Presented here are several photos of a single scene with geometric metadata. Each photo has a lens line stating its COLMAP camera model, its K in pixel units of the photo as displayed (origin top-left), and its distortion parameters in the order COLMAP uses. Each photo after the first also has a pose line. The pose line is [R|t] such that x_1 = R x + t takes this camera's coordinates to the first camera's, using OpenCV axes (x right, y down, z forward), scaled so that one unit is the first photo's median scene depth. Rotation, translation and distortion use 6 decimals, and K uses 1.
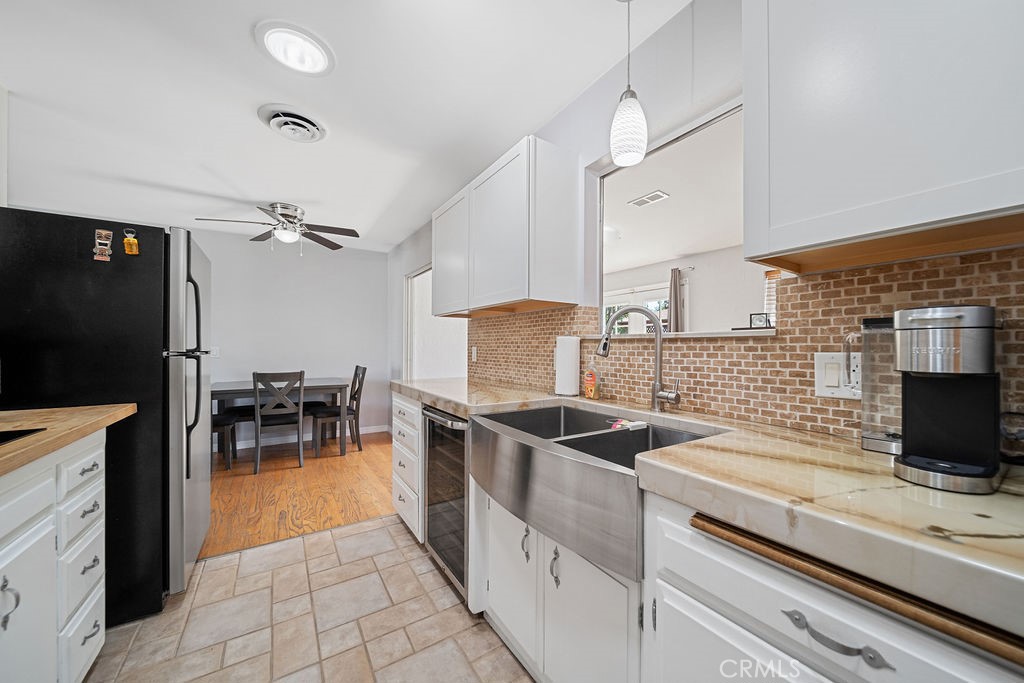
lens RADIAL K [[369.4, 0, 514.3], [0, 369.4, 350.2], [0, 0, 1]] dist [0.000659, -0.002545]
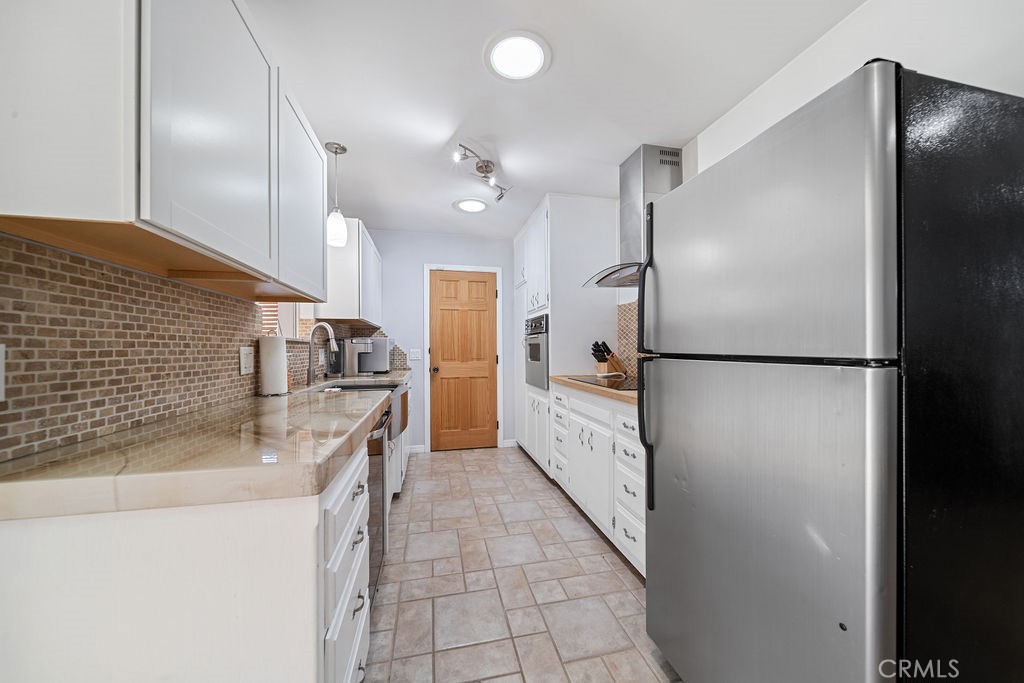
lens RADIAL K [[364.0, 0, 513.2], [0, 364.0, 345.0], [0, 0, 1]] dist [-0.000333, -0.000097]
pose [[-0.940695, 0.000472, 0.339252, -0.645274], [0.000479, 1.000000, -0.000064, -0.010173], [-0.339252, 0.000102, -0.940695, 1.374024]]
